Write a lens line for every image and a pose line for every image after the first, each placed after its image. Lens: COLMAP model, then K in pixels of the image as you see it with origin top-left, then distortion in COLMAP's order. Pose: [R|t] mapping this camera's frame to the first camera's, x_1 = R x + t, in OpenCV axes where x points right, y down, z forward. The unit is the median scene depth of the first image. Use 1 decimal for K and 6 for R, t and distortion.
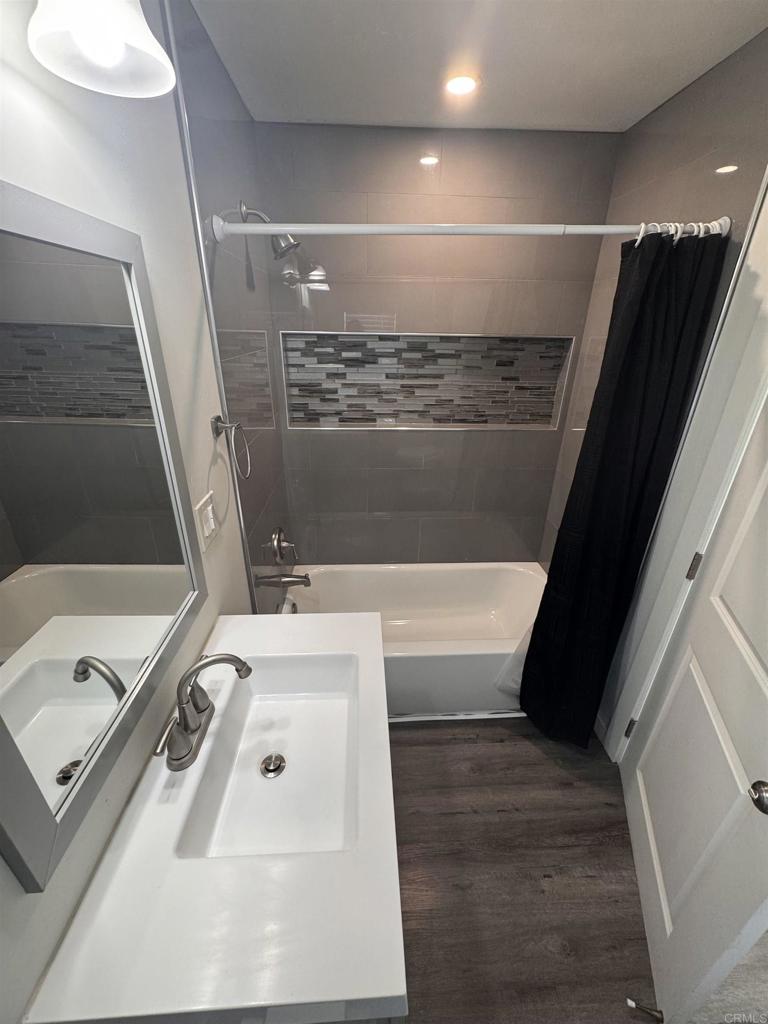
lens RADIAL K [[406.2, 0, 384.0], [0, 406.2, 512.0], [0, 0, 1]] dist [-0.000920, -0.000126]
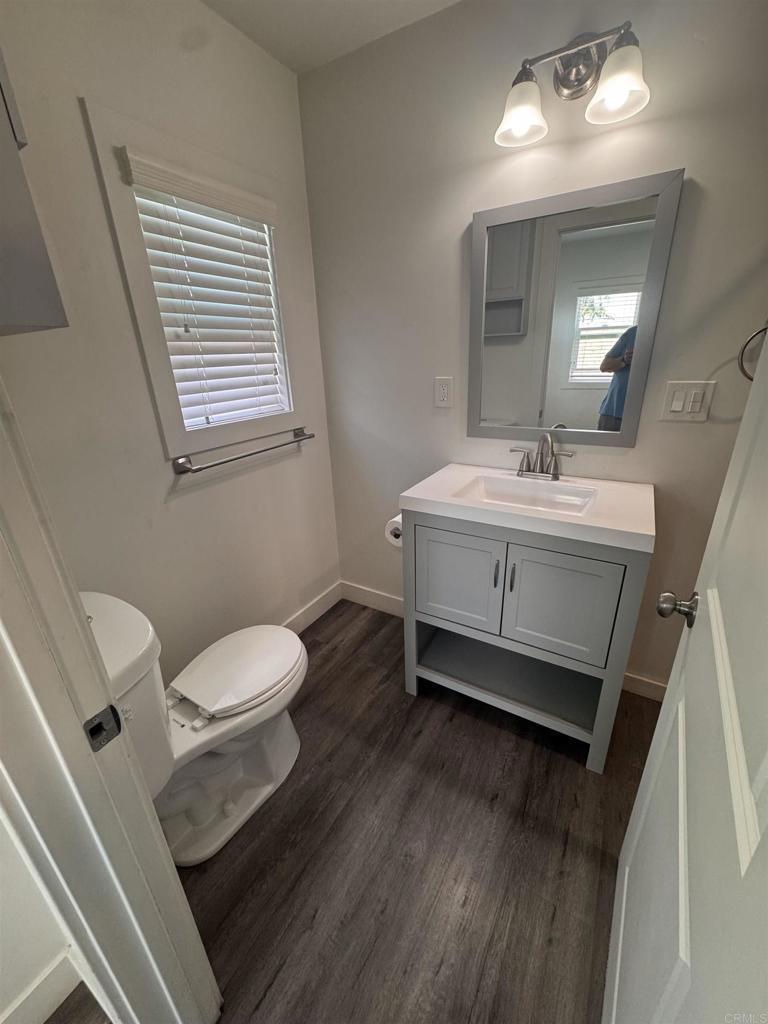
lens RADIAL K [[406.2, 0, 384.0], [0, 406.2, 512.0], [0, 0, 1]] dist [-0.000920, -0.000126]
pose [[-0.563543, 0.294235, -0.771910, 0.893847], [-0.322096, 0.782200, 0.533308, -0.065952], [0.760706, 0.549171, -0.346031, 0.749566]]
